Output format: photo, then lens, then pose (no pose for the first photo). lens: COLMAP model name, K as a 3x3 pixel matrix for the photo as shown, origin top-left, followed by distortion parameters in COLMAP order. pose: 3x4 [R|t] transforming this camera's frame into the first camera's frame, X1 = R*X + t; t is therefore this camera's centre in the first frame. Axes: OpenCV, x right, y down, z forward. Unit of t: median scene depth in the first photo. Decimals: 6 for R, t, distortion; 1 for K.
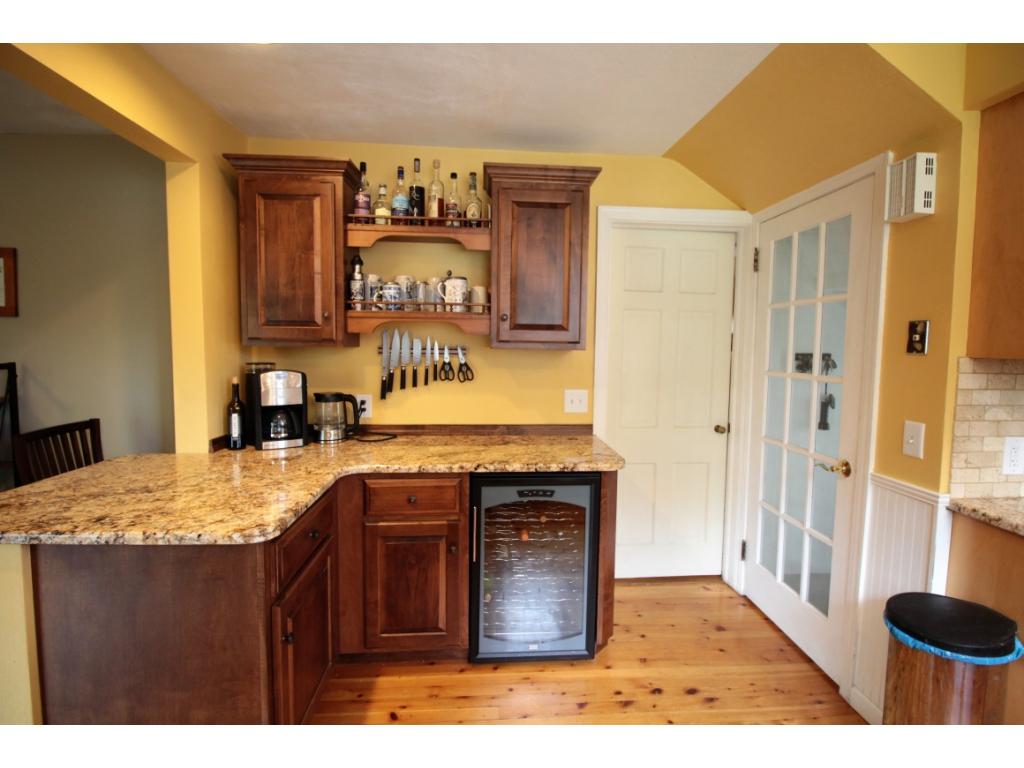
lens RADIAL K [[487.7, 0, 513.8], [0, 487.7, 377.1], [0, 0, 1]] dist [-0.007505, -0.006536]
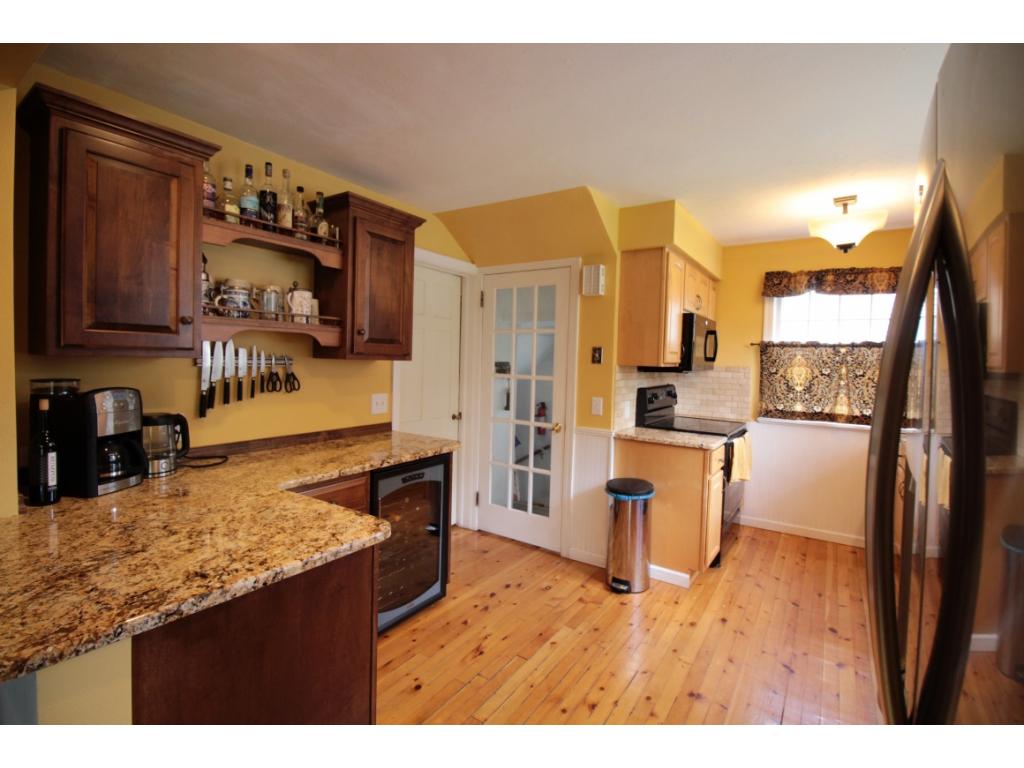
lens RADIAL K [[487.7, 0, 508.5], [0, 487.7, 374.5], [0, 0, 1]] dist [-0.007505, -0.006536]
pose [[0.603392, -0.024160, 0.797079, -0.718897], [0.034305, 0.999402, 0.004324, -0.017478], [-0.796706, 0.024735, 0.603860, 0.052855]]
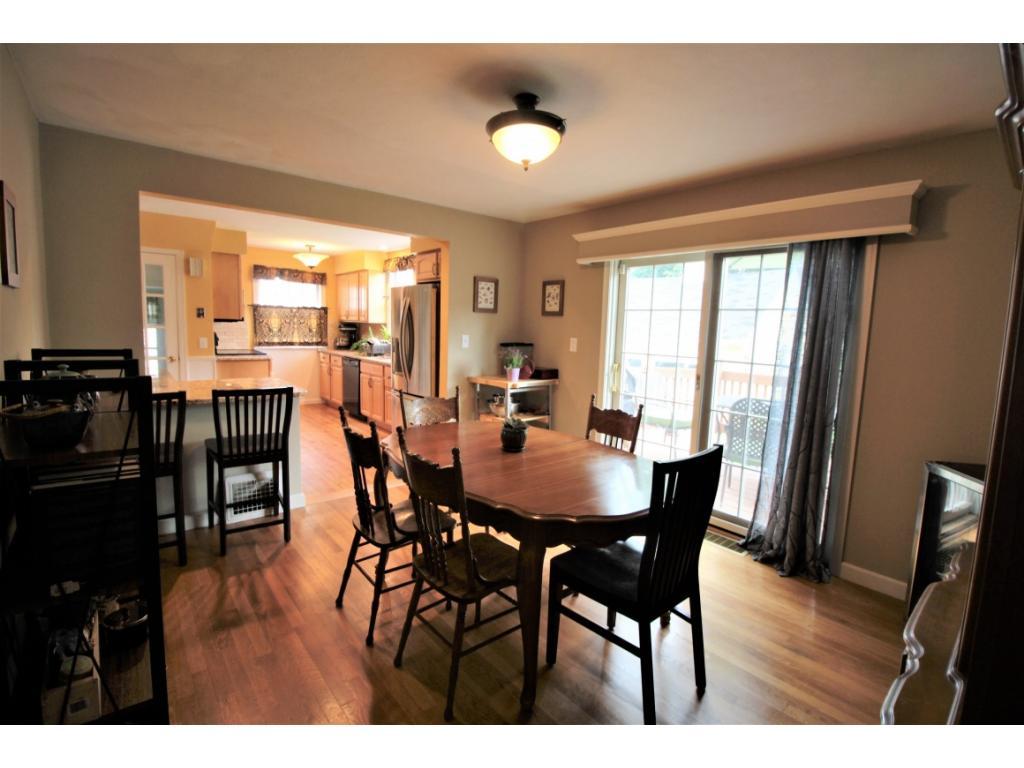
lens RADIAL K [[487.7, 0, 512.0], [0, 487.7, 380.8], [0, 0, 1]] dist [-0.007505, -0.006536]
pose [[-0.581632, -0.128507, 0.803237, -2.304982], [0.008463, 0.986433, 0.163944, -0.108618], [-0.813408, 0.102153, -0.572654, 0.876955]]
